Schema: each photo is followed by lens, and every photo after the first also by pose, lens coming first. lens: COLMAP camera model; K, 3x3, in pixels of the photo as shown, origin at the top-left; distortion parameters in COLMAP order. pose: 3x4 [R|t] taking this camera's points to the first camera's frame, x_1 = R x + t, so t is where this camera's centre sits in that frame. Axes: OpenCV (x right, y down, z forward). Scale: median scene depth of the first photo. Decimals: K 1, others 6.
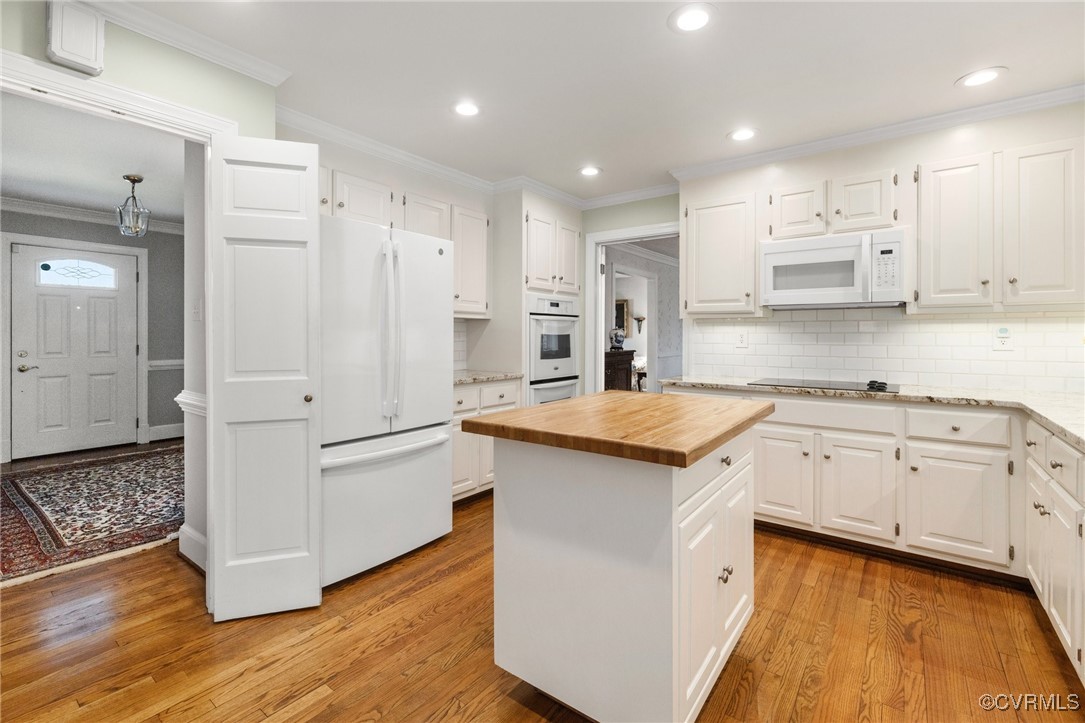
lens RADIAL K [[472.9, 0, 551.3], [0, 472.9, 334.2], [0, 0, 1]] dist [-0.002653, 0.002006]
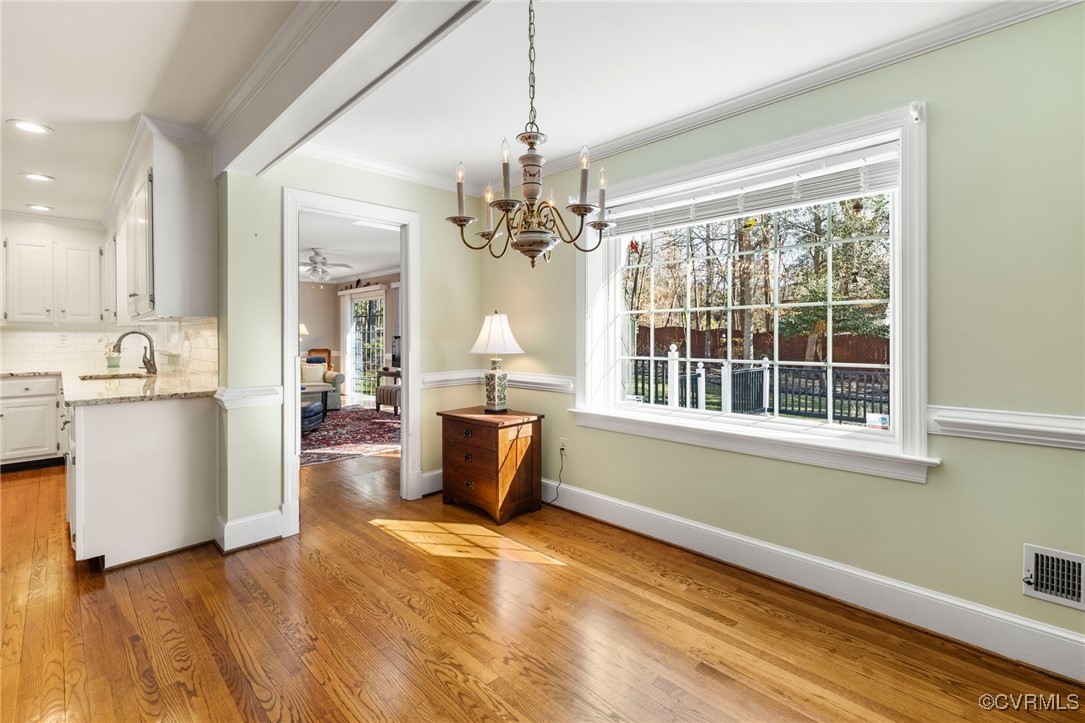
lens RADIAL K [[472.9, 0, 519.5], [0, 472.9, 338.7], [0, 0, 1]] dist [-0.002653, 0.002006]
pose [[0.151450, -0.006527, 0.988443, -0.663941], [-0.003388, 0.999969, 0.007122, -0.018183], [-0.988459, -0.004427, 0.151423, -1.151770]]
